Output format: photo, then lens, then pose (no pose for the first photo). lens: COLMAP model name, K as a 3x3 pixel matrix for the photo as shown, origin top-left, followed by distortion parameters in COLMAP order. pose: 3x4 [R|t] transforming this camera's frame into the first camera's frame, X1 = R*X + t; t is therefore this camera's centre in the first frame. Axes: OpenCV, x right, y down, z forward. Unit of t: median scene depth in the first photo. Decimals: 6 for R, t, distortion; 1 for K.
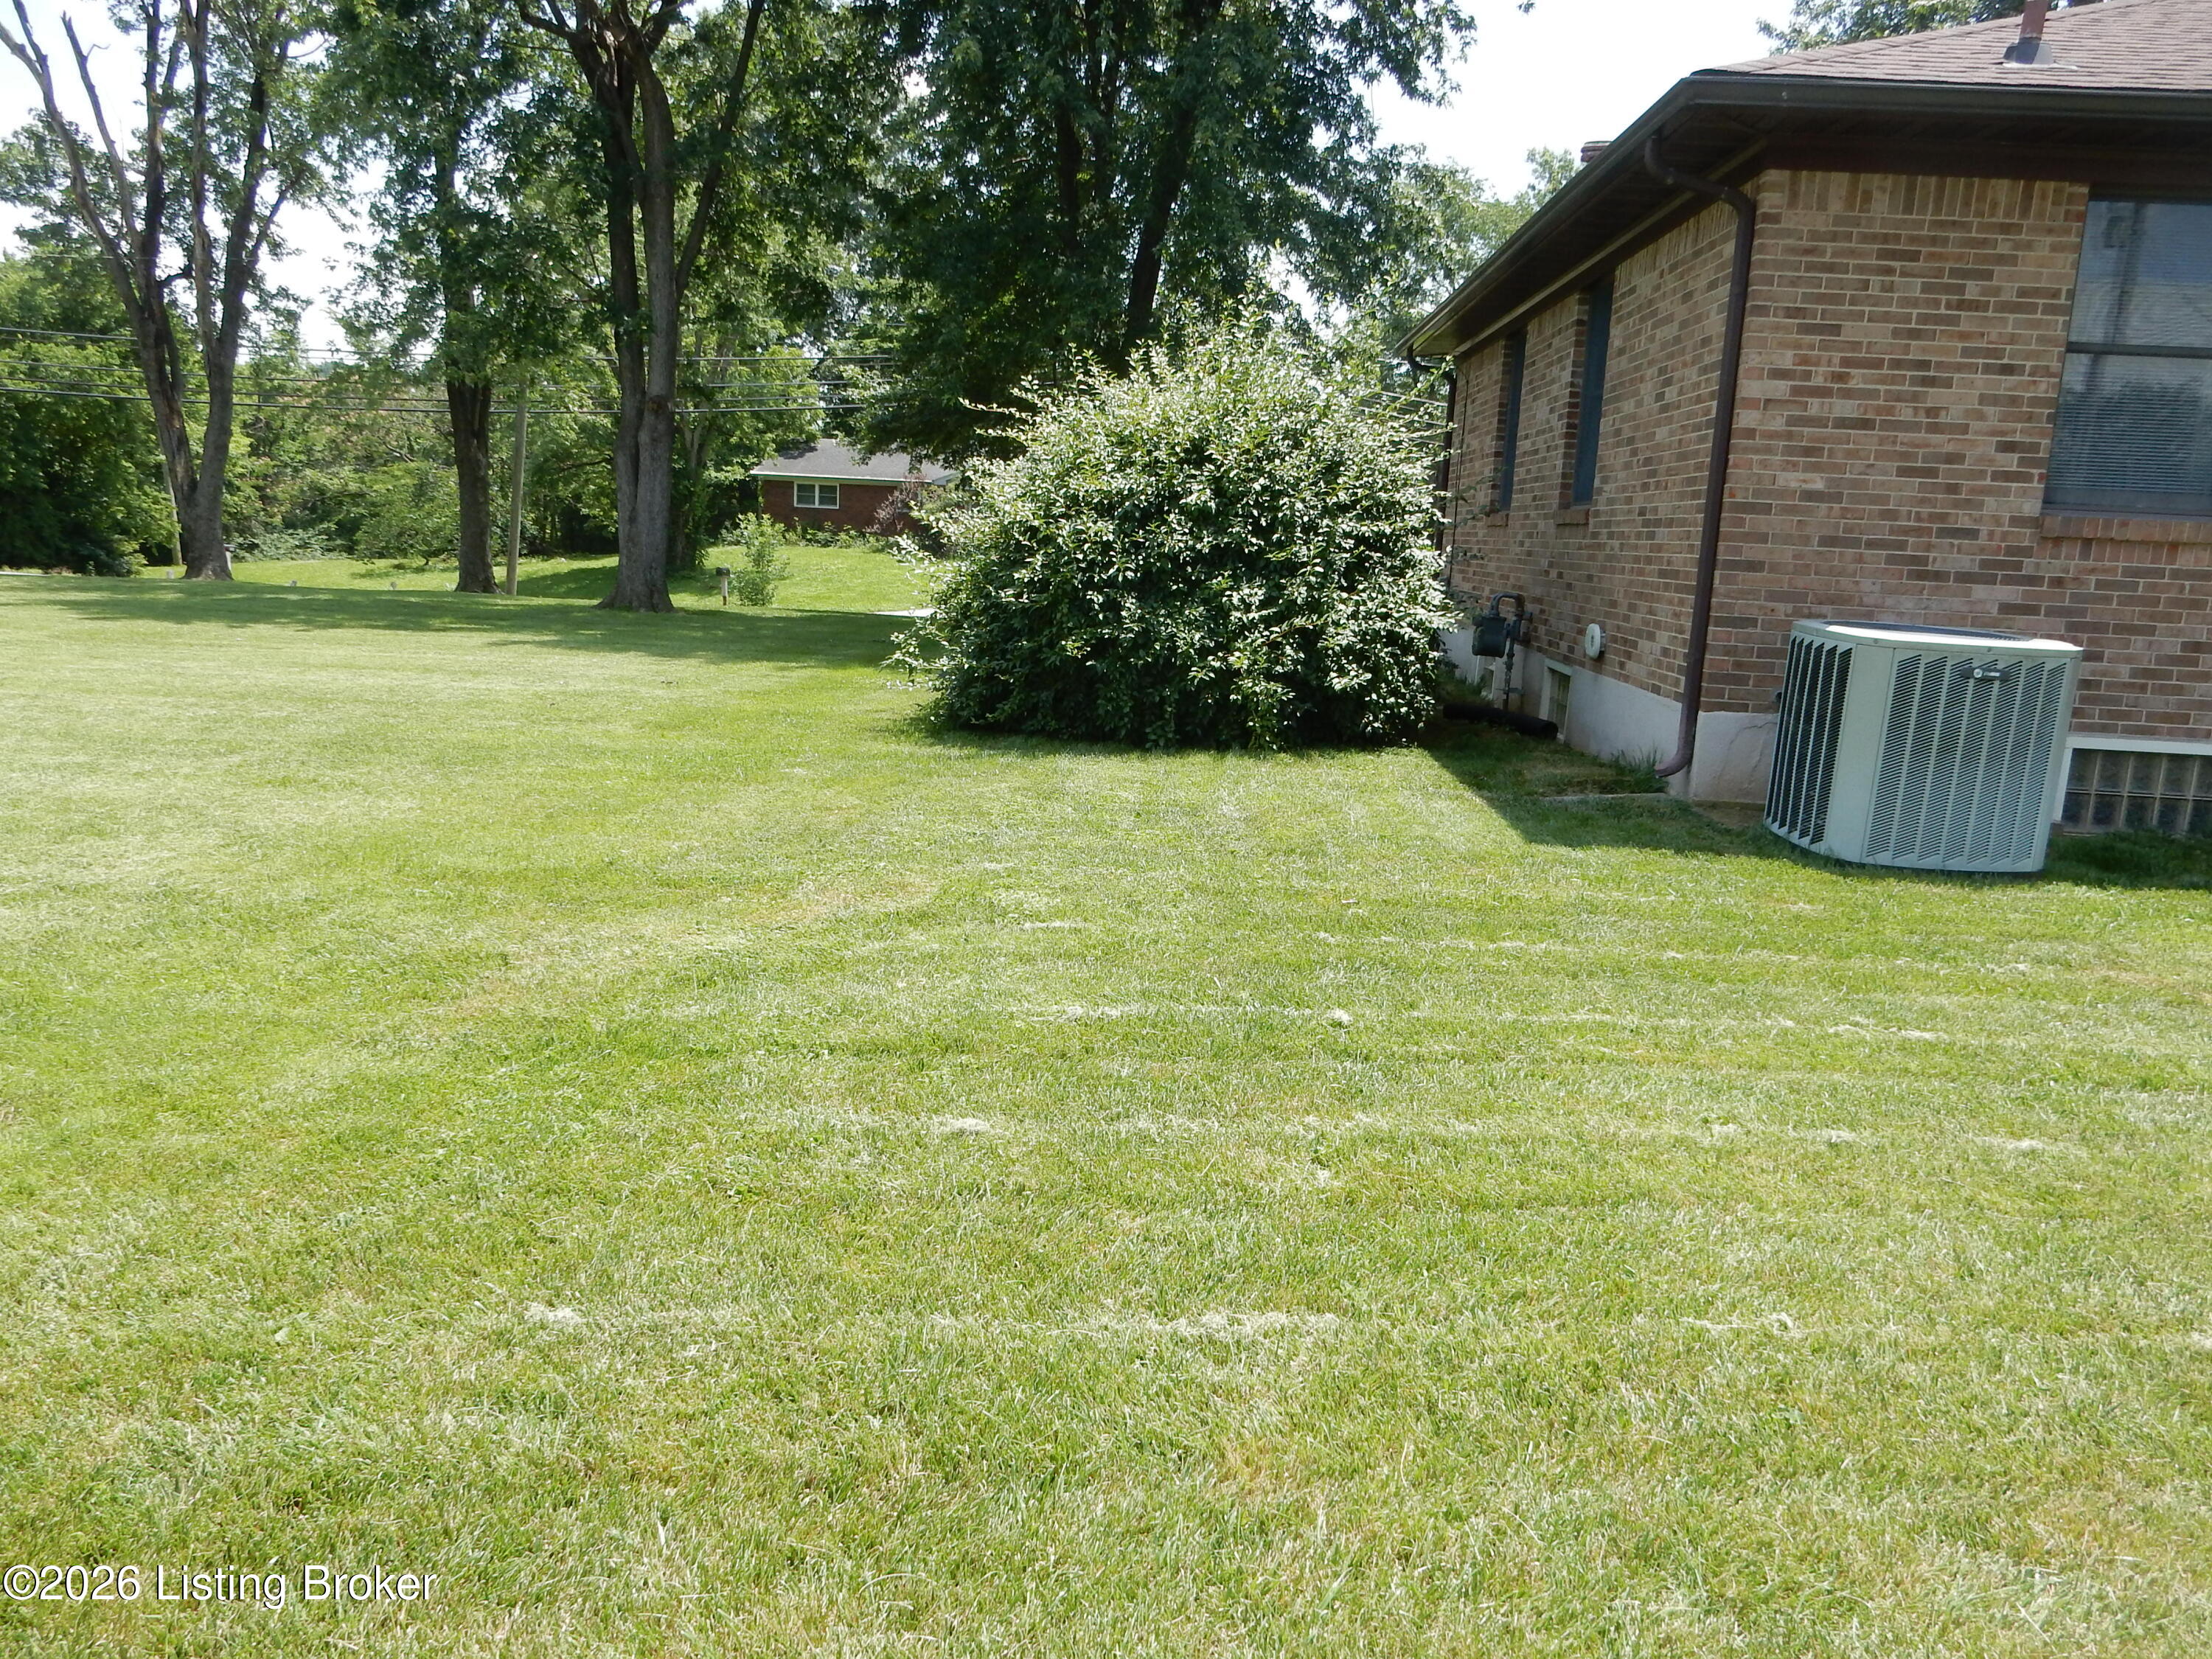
lens RADIAL K [[1626.7, 0, 1105.2], [0, 1626.7, 835.8], [0, 0, 1]] dist [-0.000606, 0.003044]
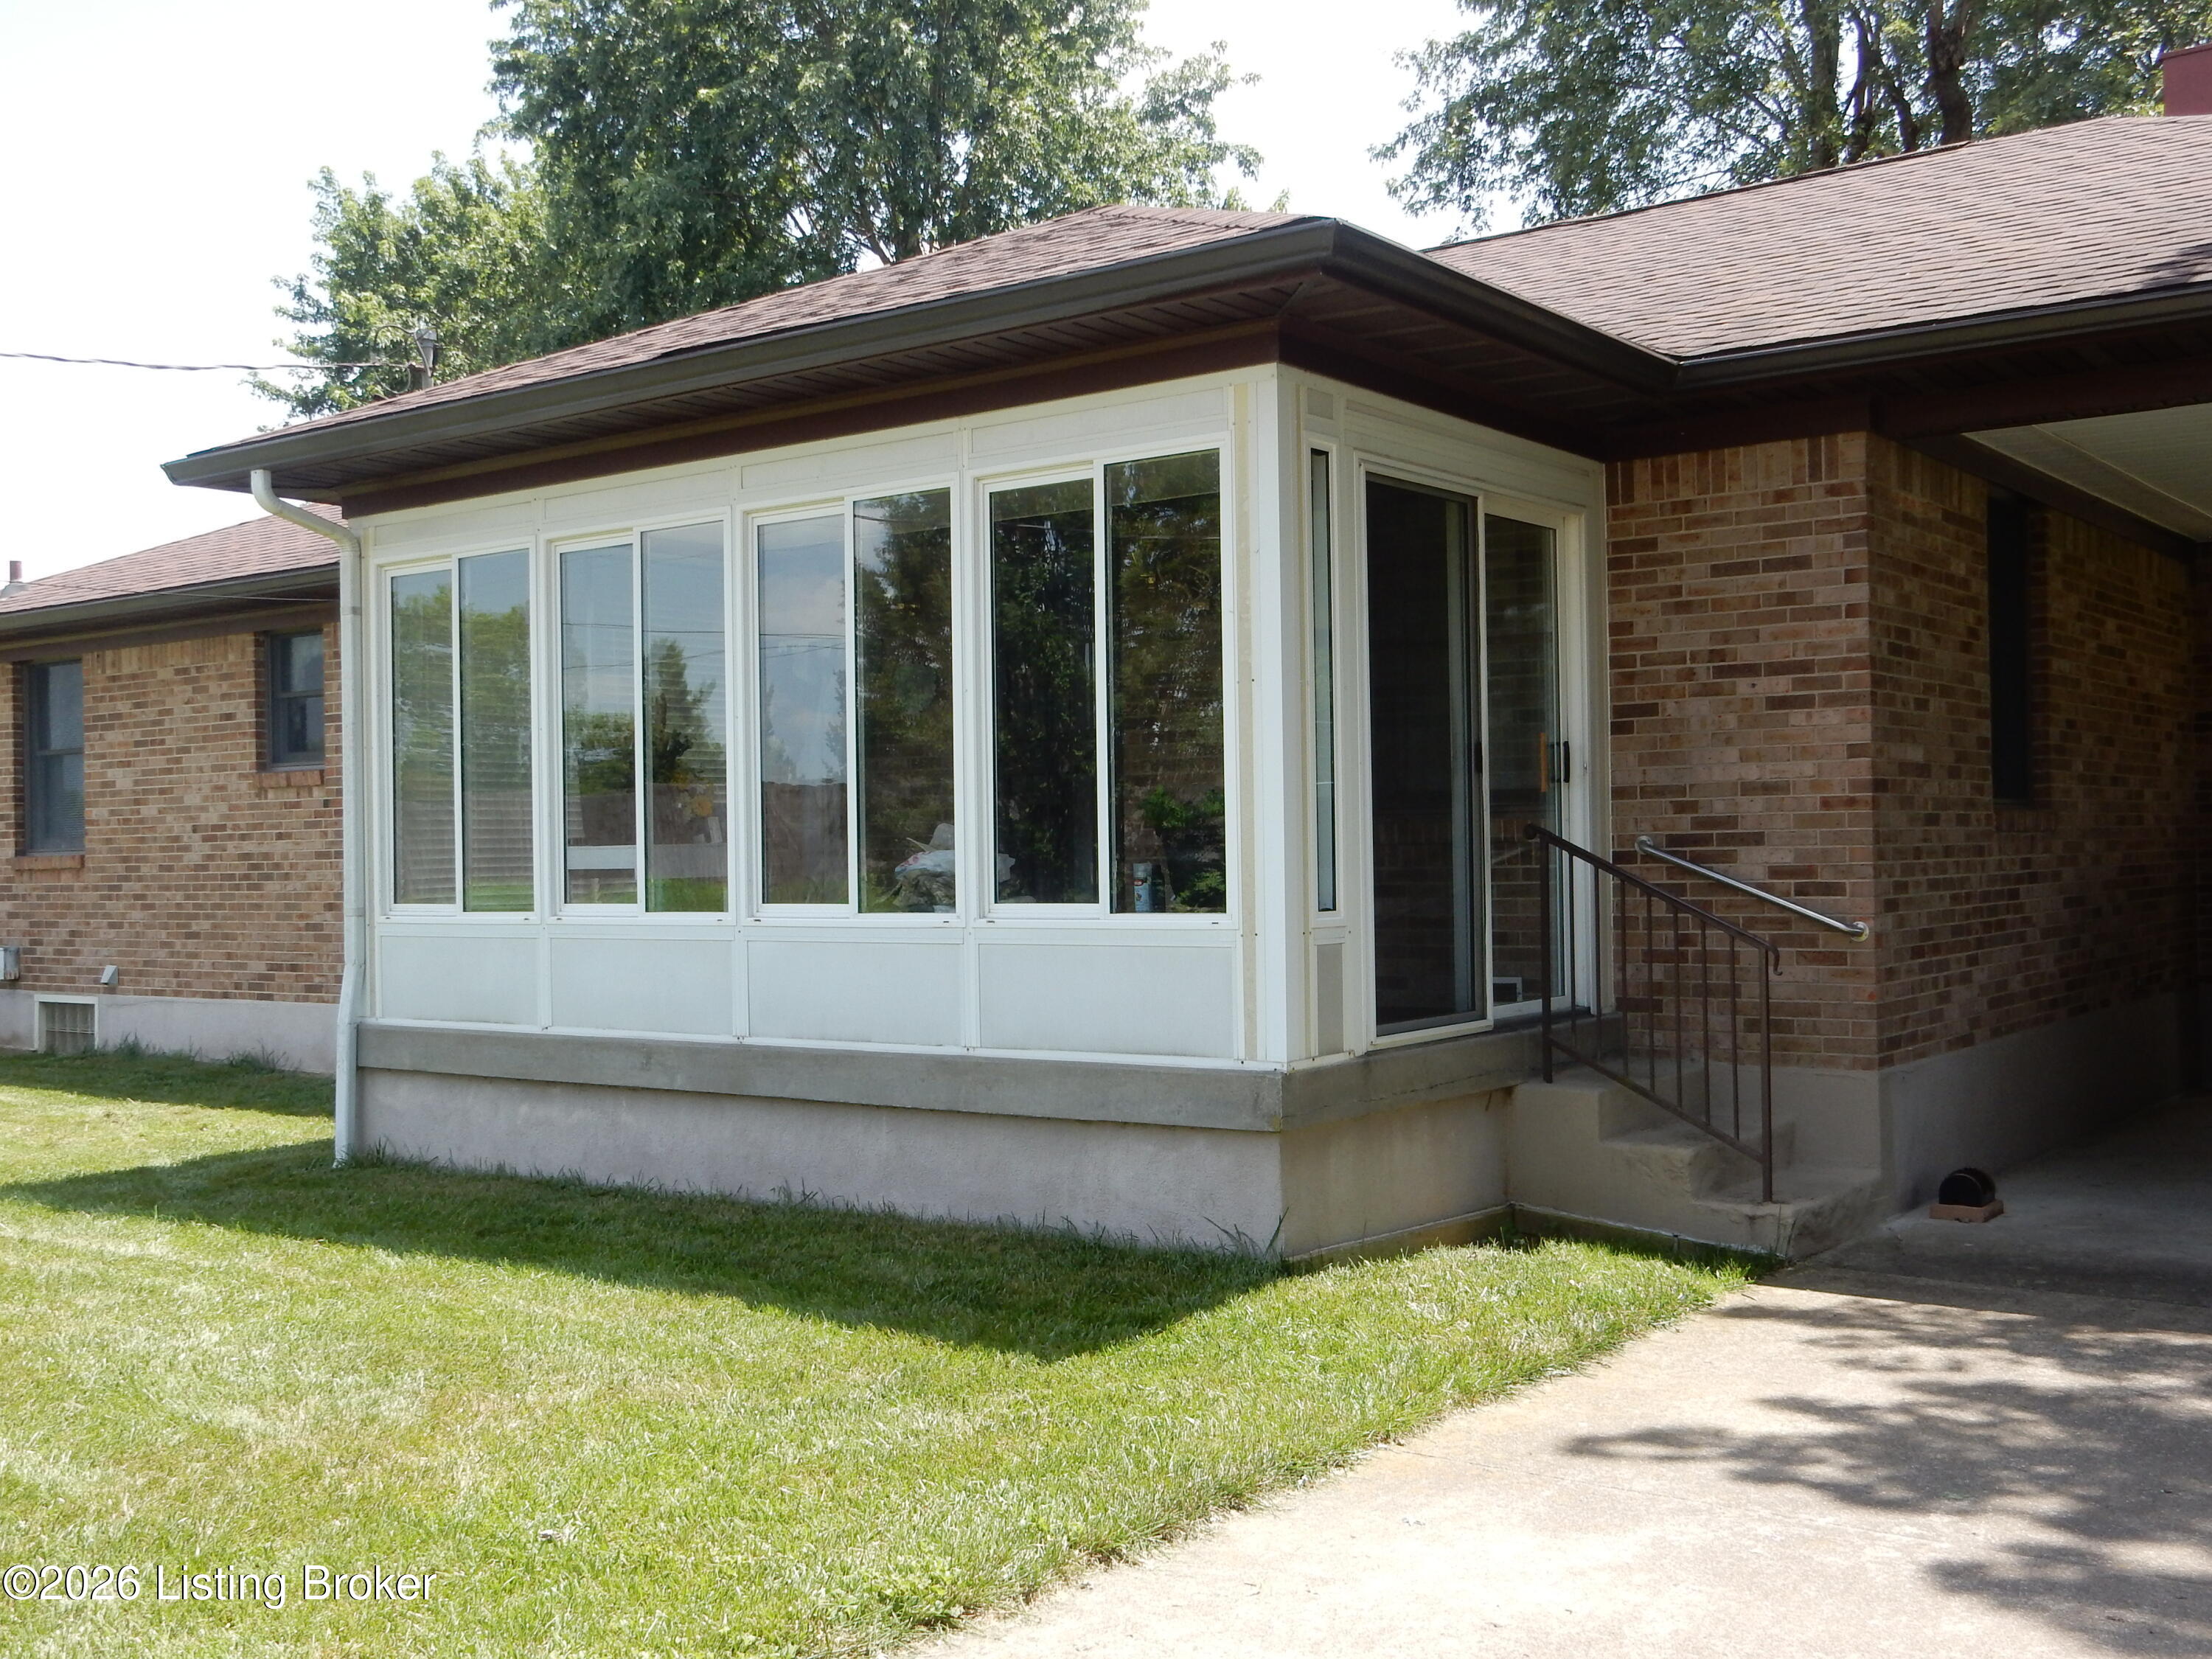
lens RADIAL K [[2267.1, 0, 1104.8], [0, 2267.1, 842.8], [0, 0, 1]] dist [-0.003161, 0.006286]
pose [[0.830125, -0.066666, -0.553577, 2.235717], [-0.046000, 0.981253, -0.187151, 0.131313], [0.555676, 0.180824, 0.811497, -0.185335]]
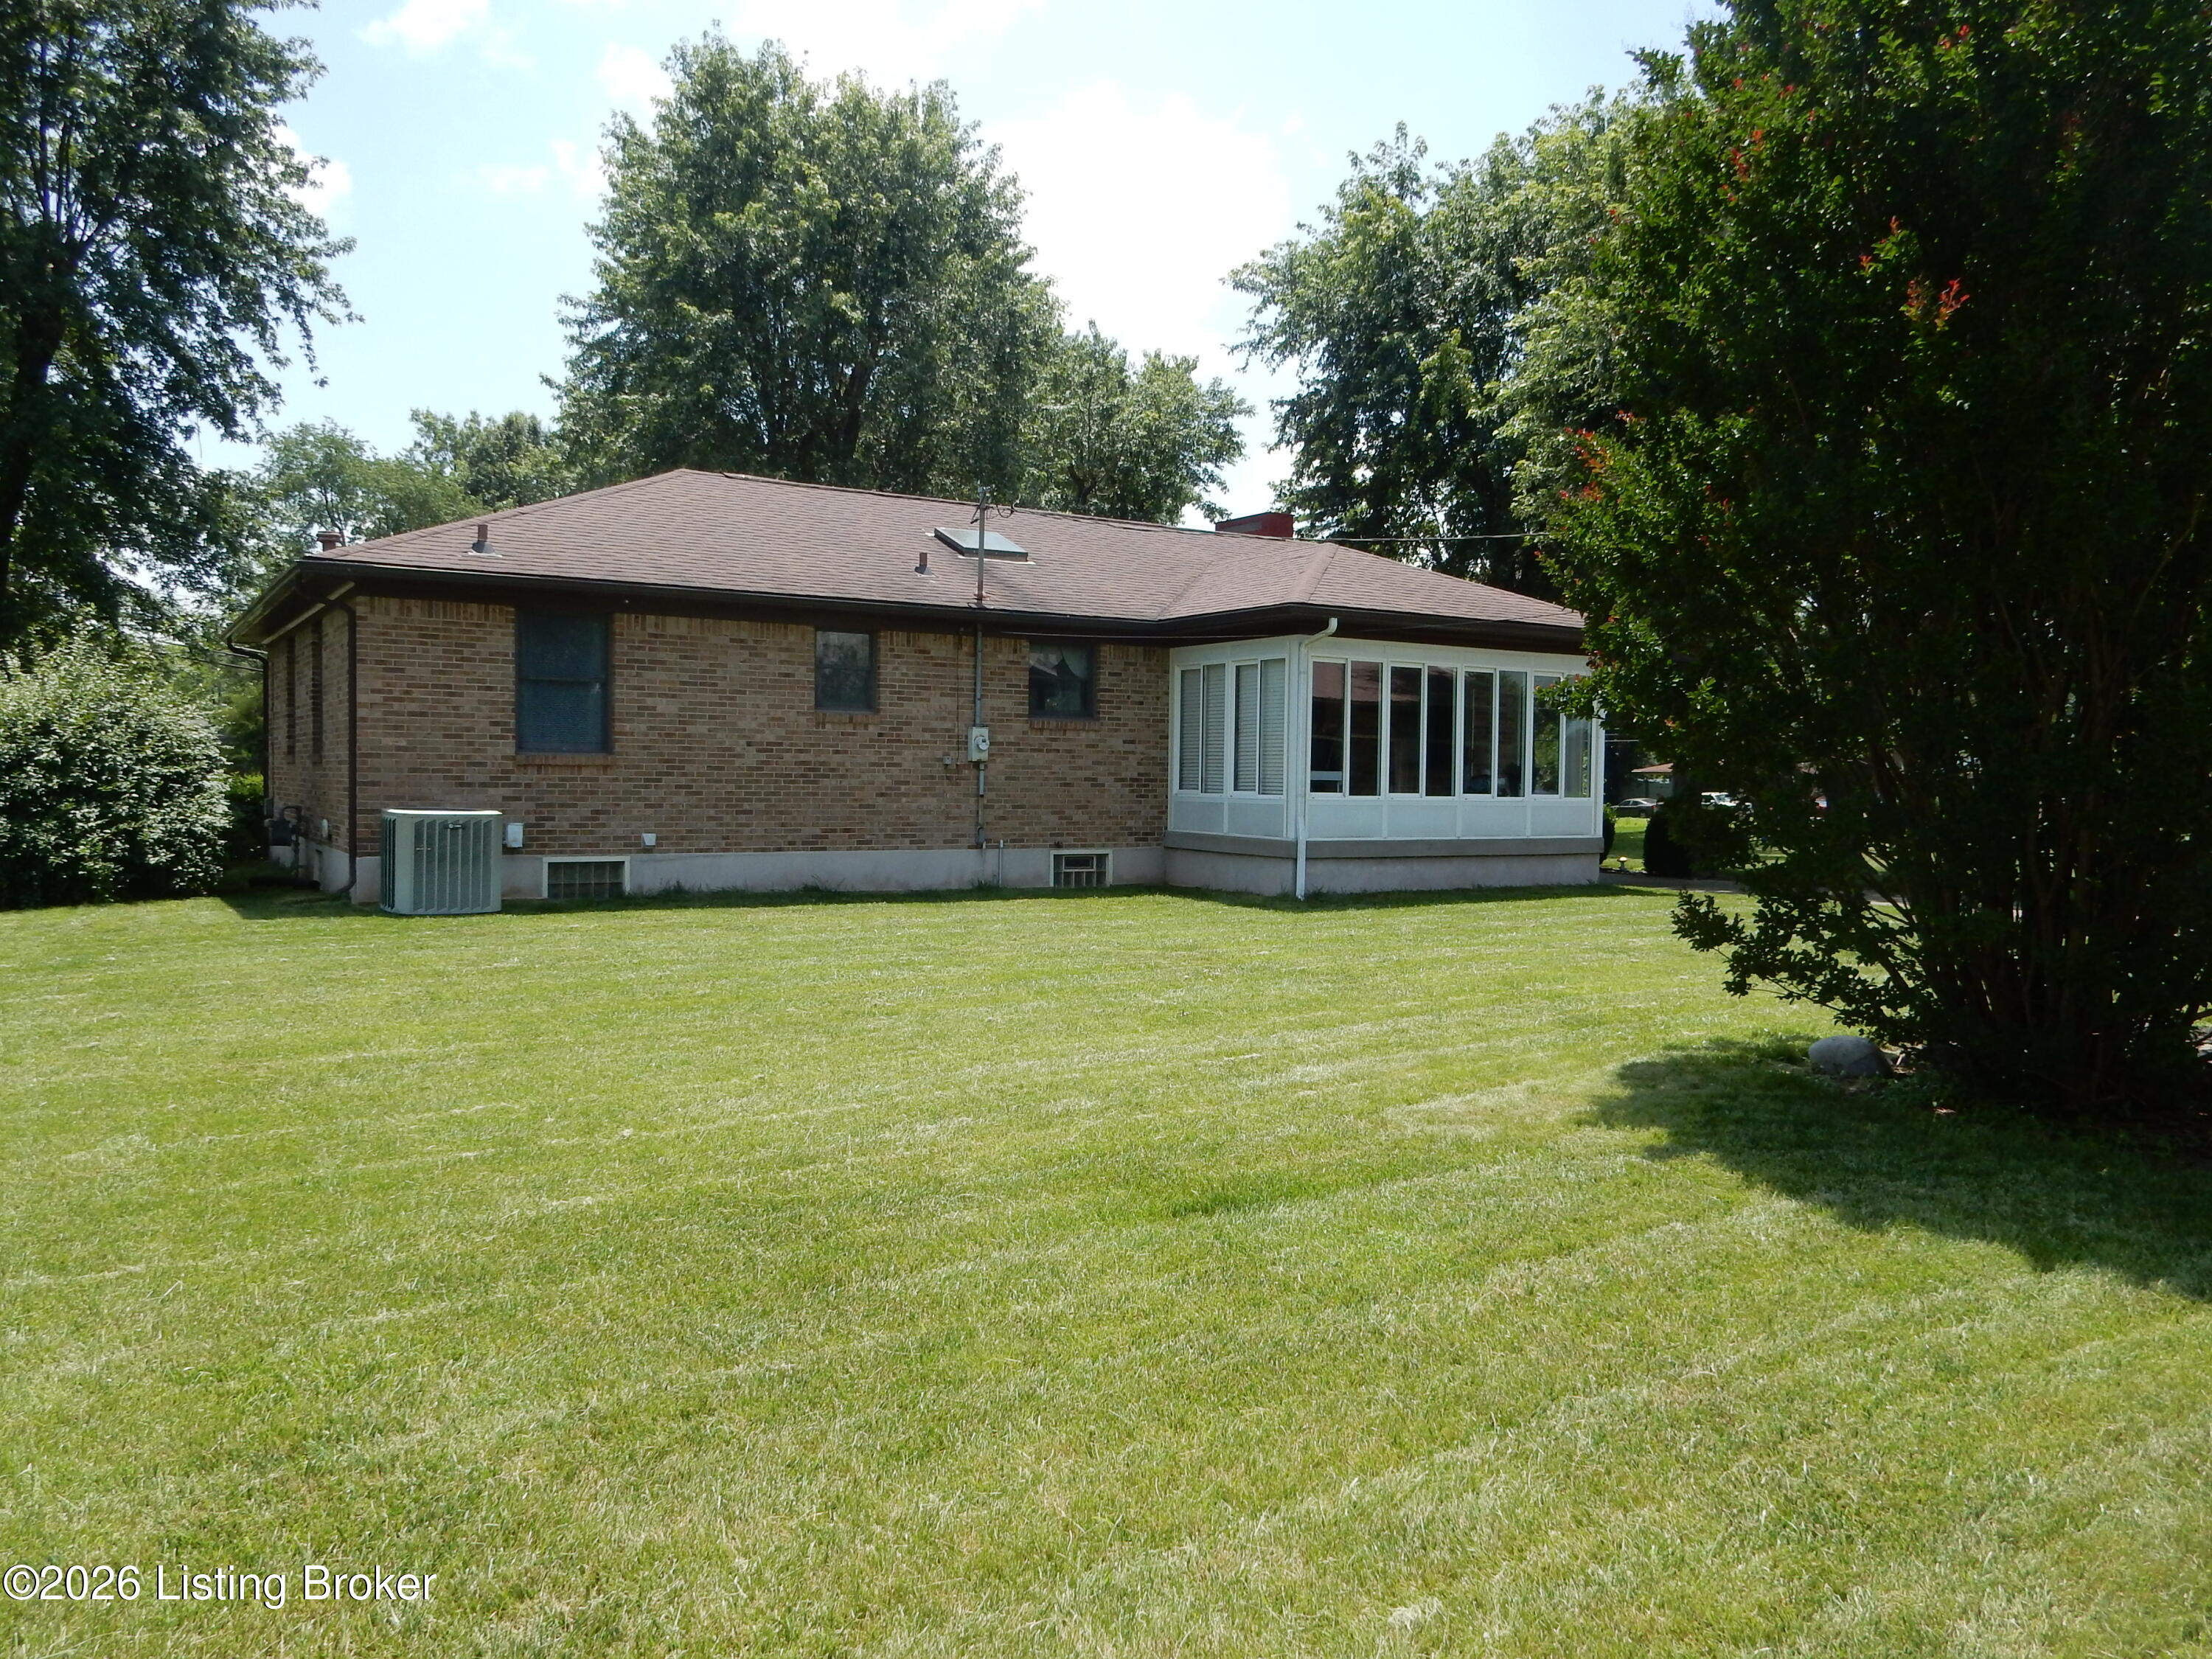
lens RADIAL K [[1626.7, 0, 1105.2], [0, 1626.7, 835.8], [0, 0, 1]] dist [-0.000606, 0.003044]
pose [[0.816547, -0.058975, 0.574259, -0.019405], [0.134176, 0.986914, -0.089433, 0.166105], [-0.561469, 0.150078, 0.813774, -0.946964]]
